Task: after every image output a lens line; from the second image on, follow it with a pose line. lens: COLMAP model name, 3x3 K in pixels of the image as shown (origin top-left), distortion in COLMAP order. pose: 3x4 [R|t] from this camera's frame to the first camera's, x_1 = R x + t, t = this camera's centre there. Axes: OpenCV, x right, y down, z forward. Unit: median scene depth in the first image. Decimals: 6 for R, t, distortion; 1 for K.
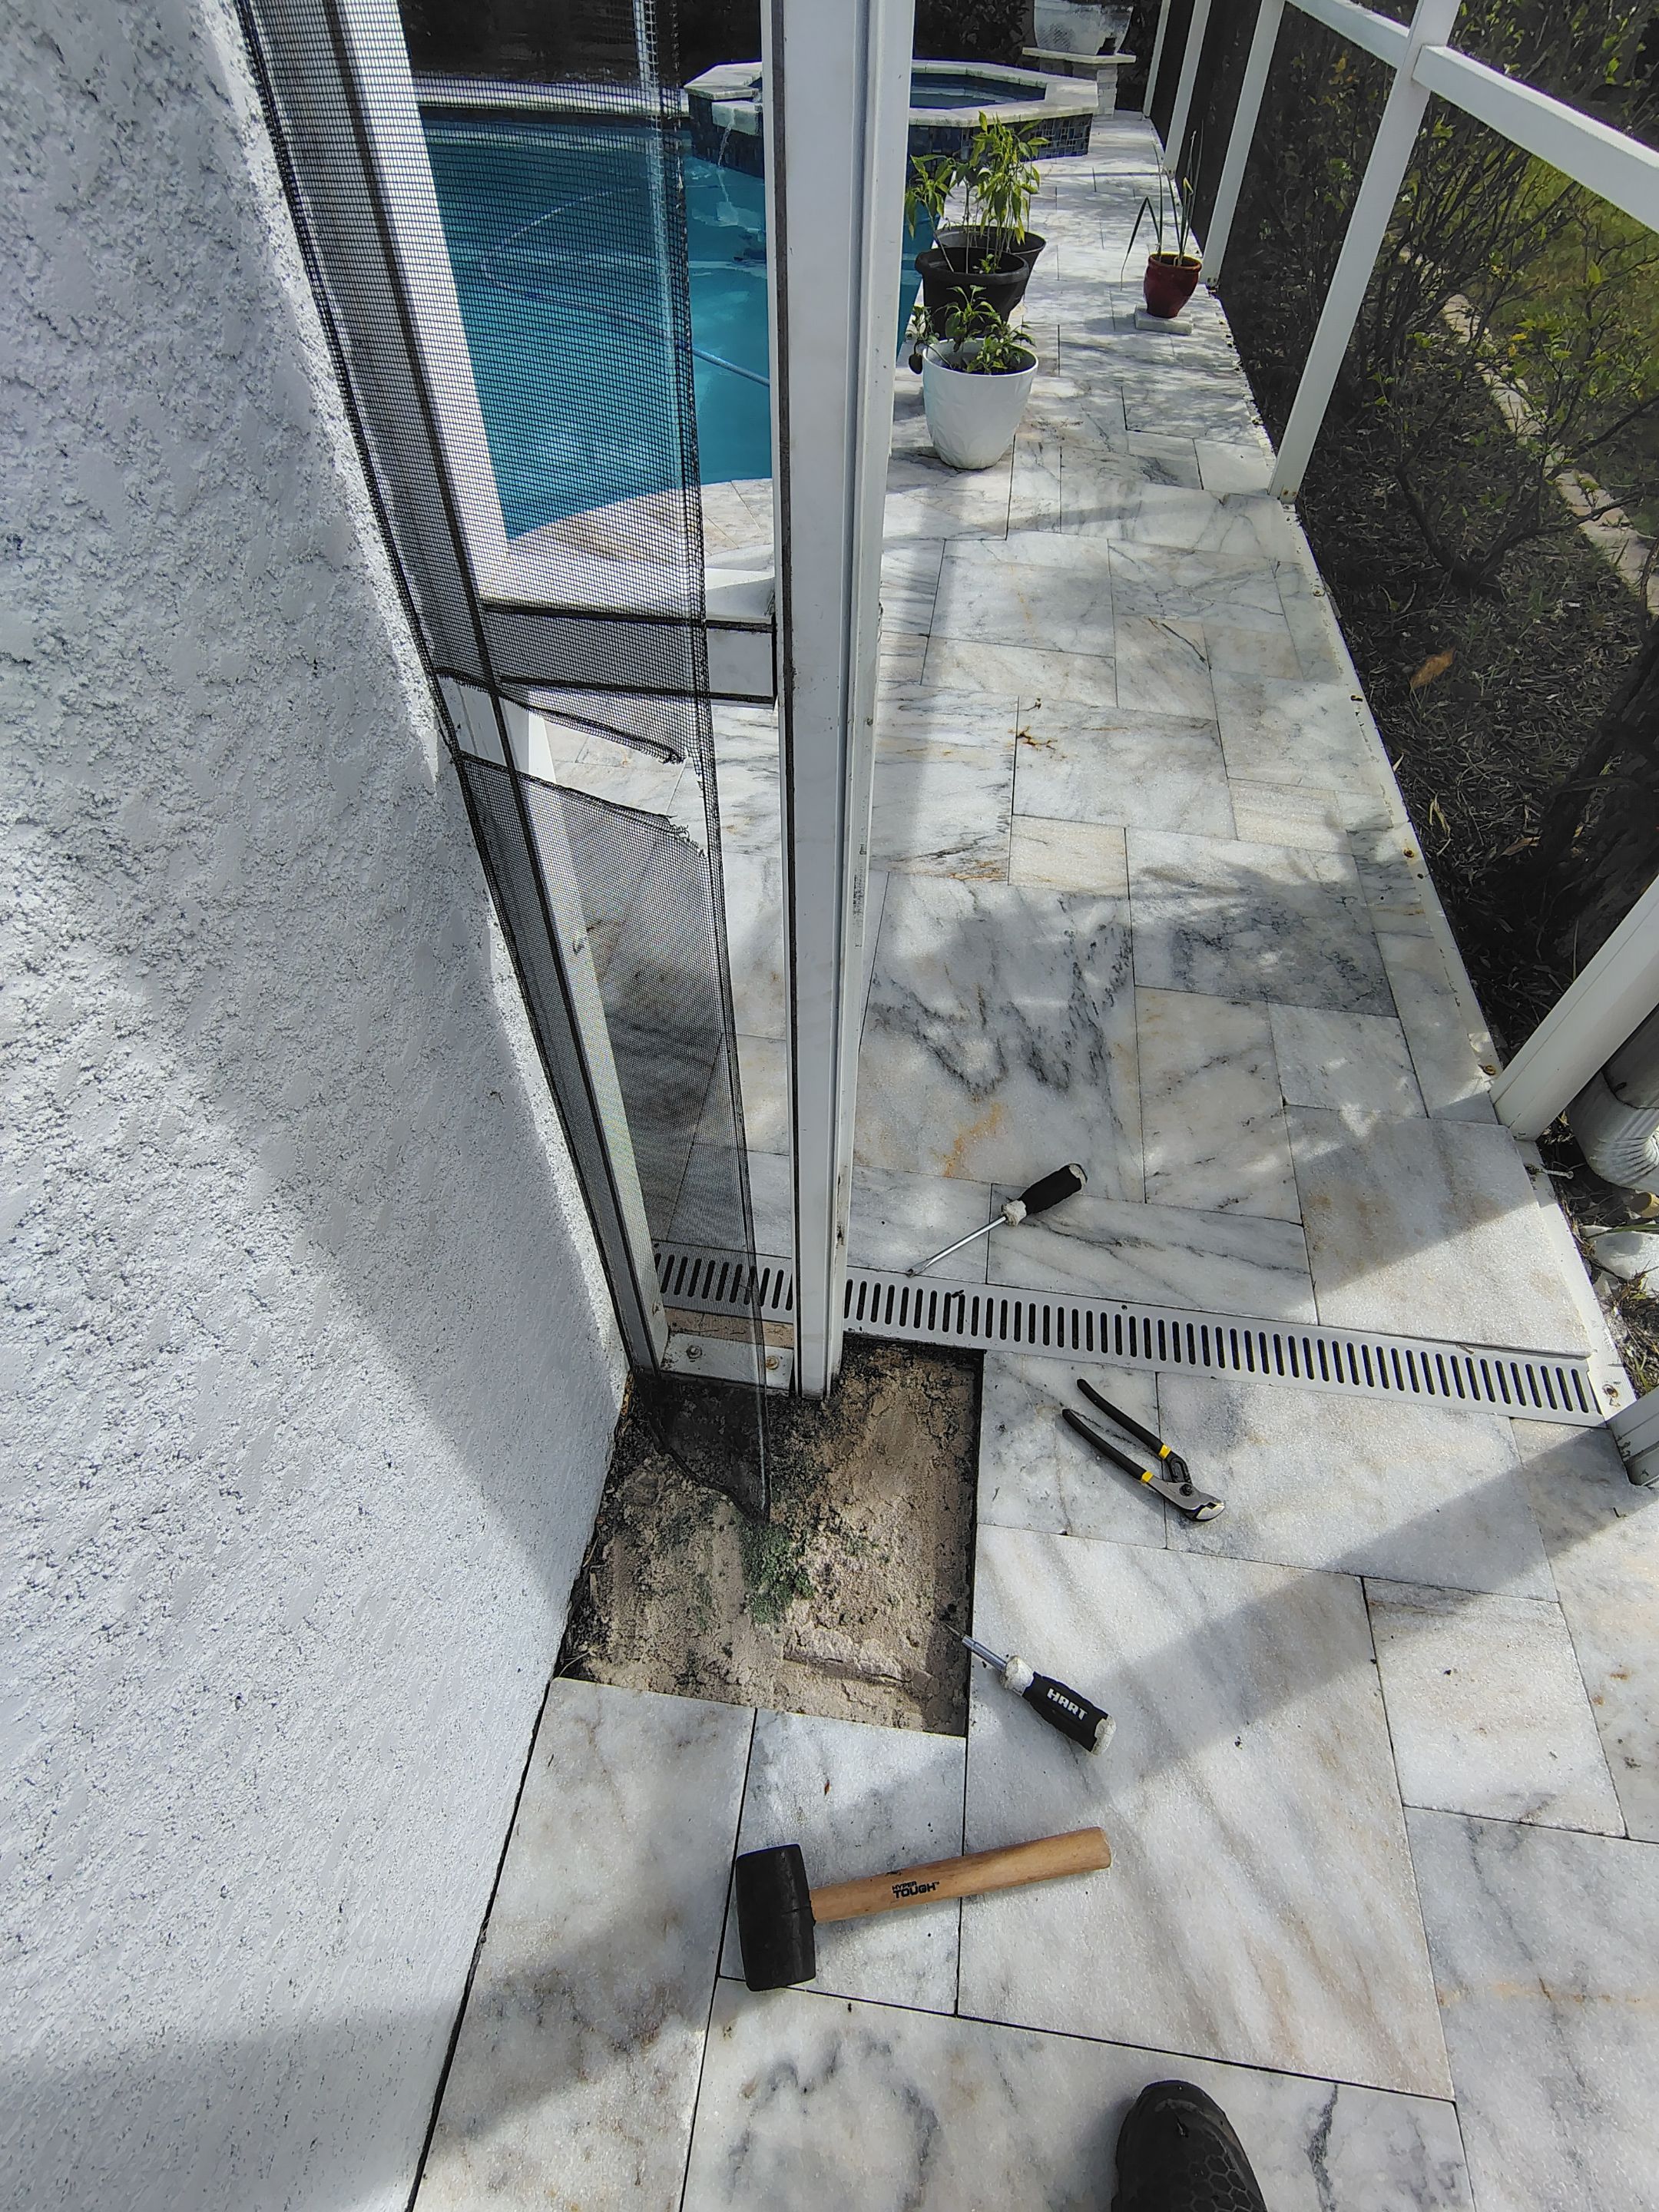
lens RADIAL K [[1029.5, 0, 829.5], [0, 1029.5, 1106.0], [0, 0, 1]] dist [-0.014031, 0.005633]
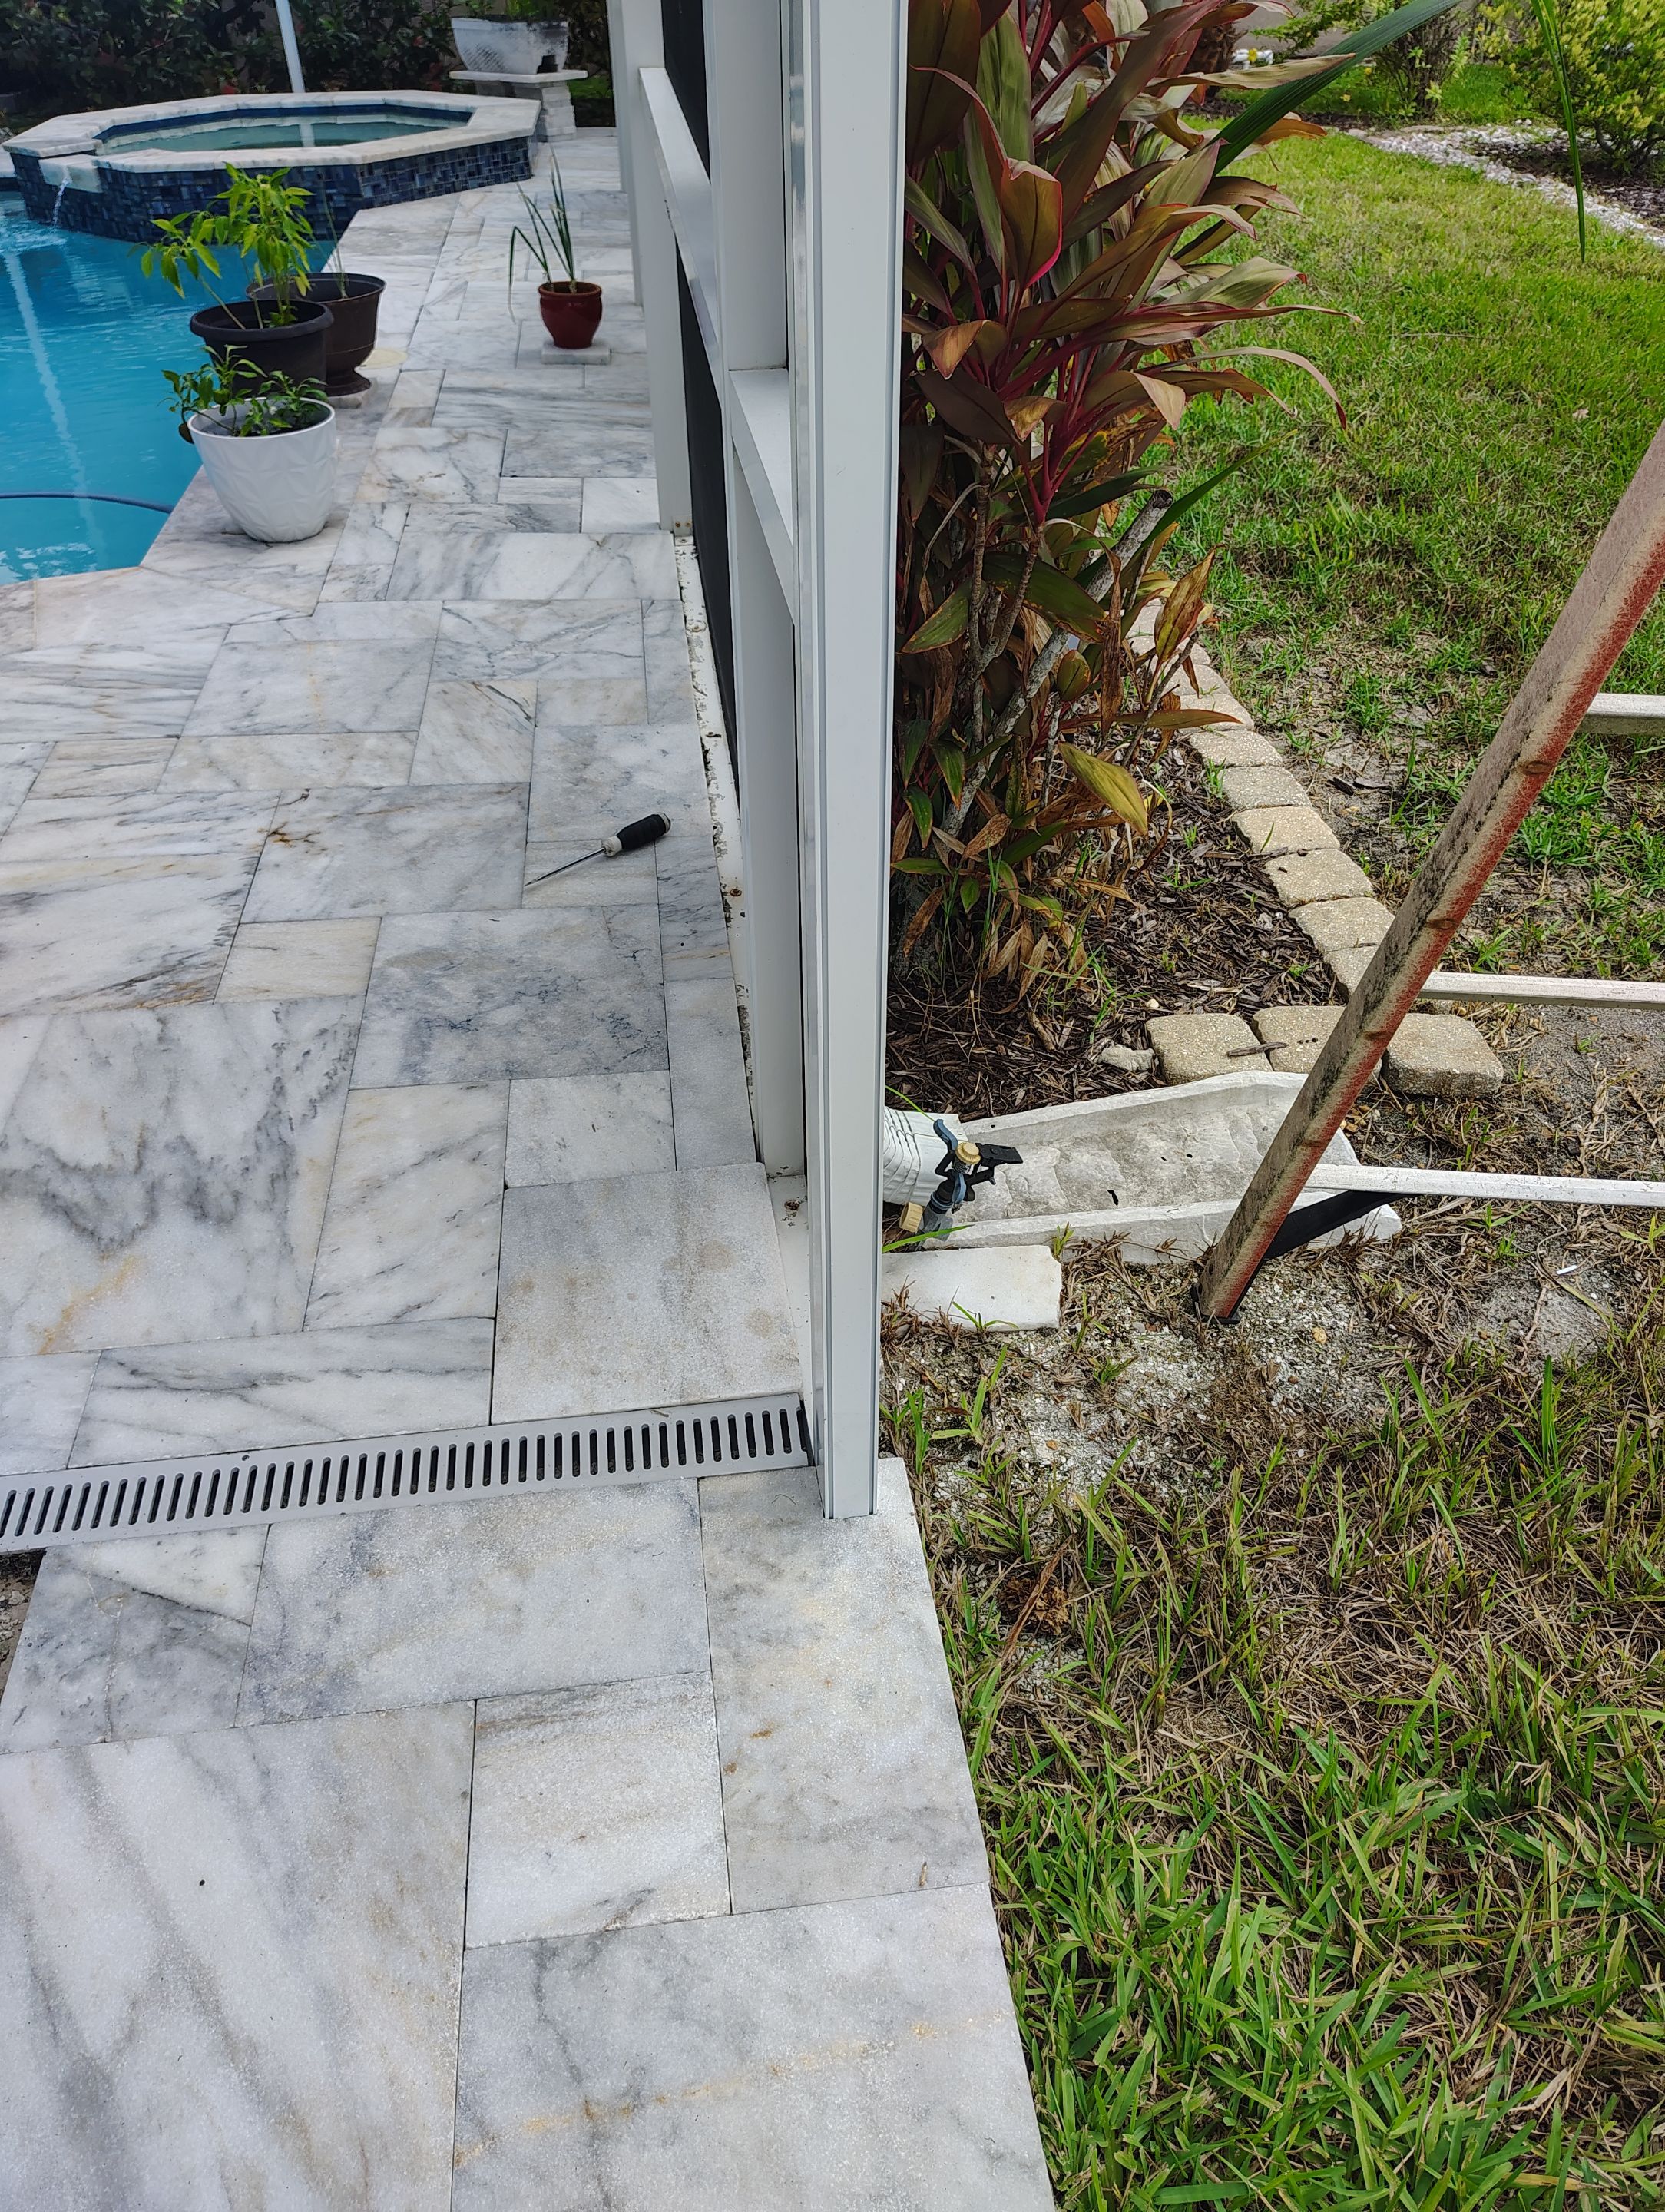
lens RADIAL K [[1528.3, 0, 794.2], [0, 1528.3, 1068.9], [0, 0, 1]] dist [0.072760, -0.092083]
pose [[0.968355, -0.175329, 0.177619, 0.446320], [0.210310, 0.956437, -0.202478, 0.198025], [-0.134381, 0.233426, 0.963044, -0.239726]]
